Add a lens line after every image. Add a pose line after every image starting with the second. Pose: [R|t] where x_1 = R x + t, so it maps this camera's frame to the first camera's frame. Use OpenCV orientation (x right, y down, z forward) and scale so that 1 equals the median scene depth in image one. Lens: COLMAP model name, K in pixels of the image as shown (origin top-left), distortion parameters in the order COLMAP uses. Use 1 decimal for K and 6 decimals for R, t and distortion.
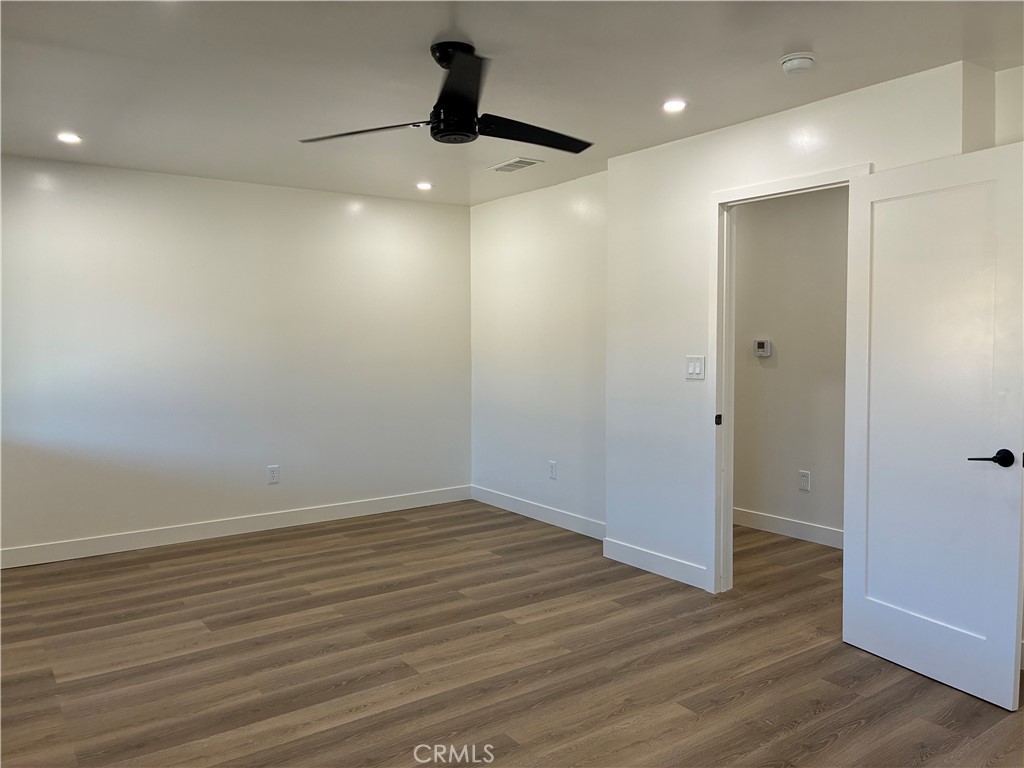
lens RADIAL K [[775.2, 0, 510.4], [0, 775.2, 382.9], [0, 0, 1]] dist [0.011351, 0.003769]
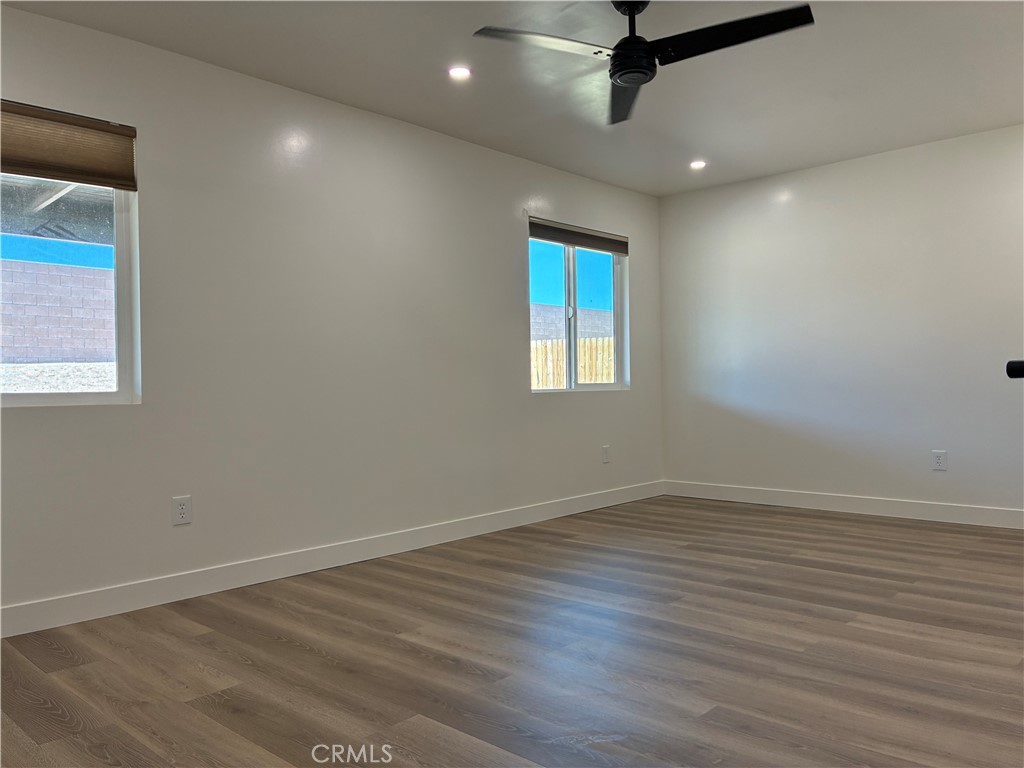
lens RADIAL K [[775.2, 0, 512.2], [0, 775.2, 384.8], [0, 0, 1]] dist [0.011351, 0.003769]
pose [[0.179552, -0.007988, -0.983716, 0.746944], [-0.034951, 0.999284, -0.014494, 0.091634], [0.983127, 0.036984, 0.179144, 0.523385]]
